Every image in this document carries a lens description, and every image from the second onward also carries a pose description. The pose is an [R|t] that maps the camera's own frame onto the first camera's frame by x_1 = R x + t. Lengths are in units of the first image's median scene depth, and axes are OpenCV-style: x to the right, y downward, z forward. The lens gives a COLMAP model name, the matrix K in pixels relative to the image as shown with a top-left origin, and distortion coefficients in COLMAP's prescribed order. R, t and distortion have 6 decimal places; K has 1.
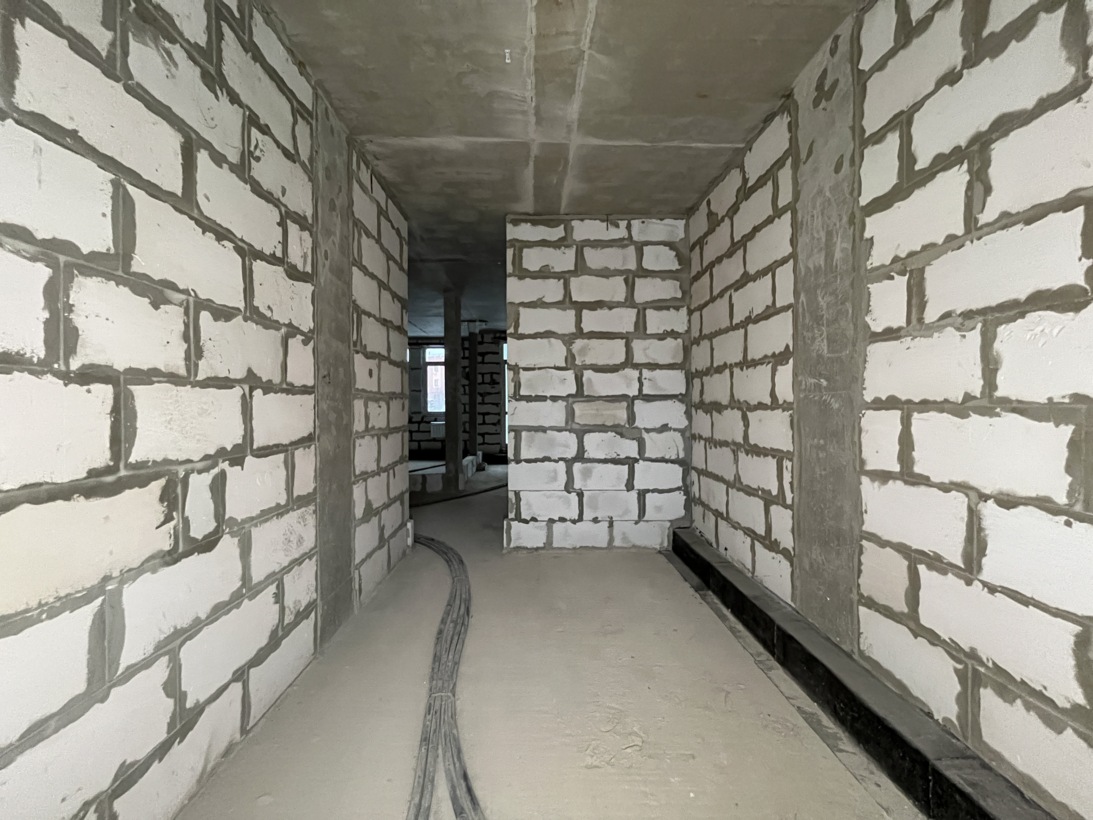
lens RADIAL K [[439.7, 0, 546.0], [0, 439.7, 406.9], [0, 0, 1]] dist [-0.004000, -0.000058]
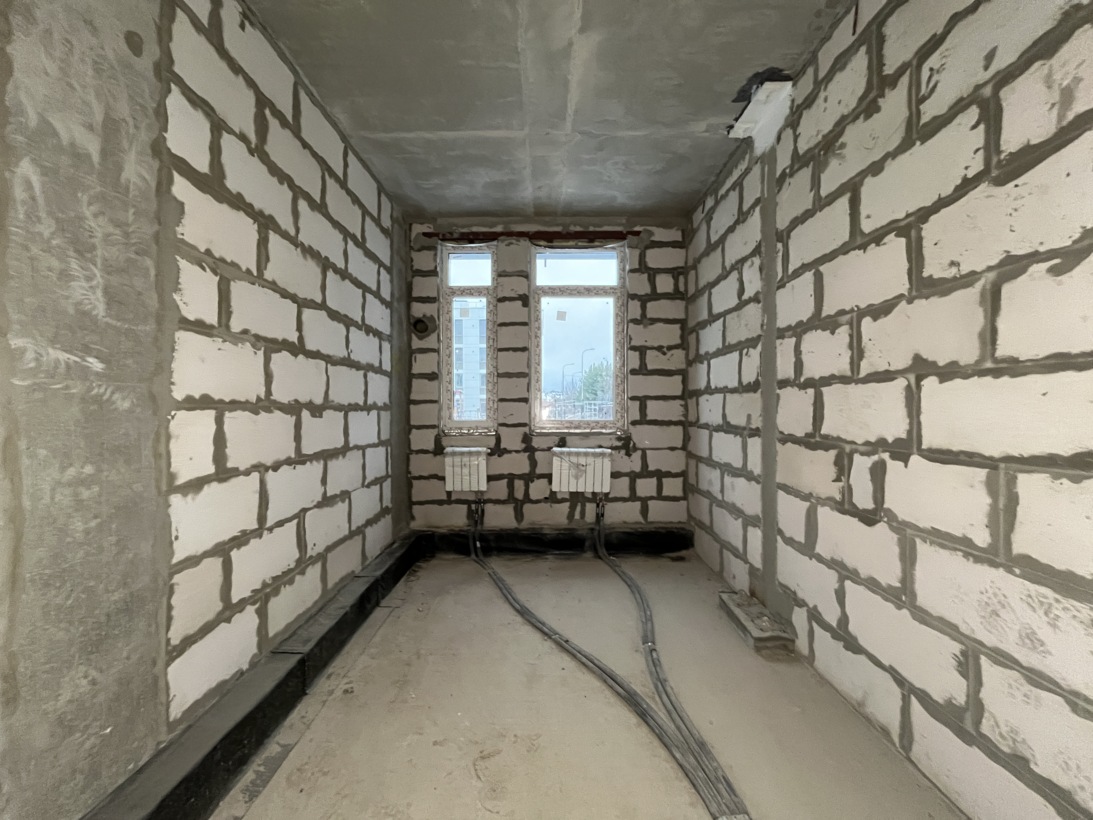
lens RADIAL K [[439.7, 0, 544.6], [0, 439.7, 409.4], [0, 0, 1]] dist [-0.004000, -0.000058]
pose [[-0.999648, 0.010260, 0.024472, 0.044717], [0.010495, 0.999900, 0.009481, 0.005358], [-0.024373, 0.009734, -0.999656, 2.045085]]
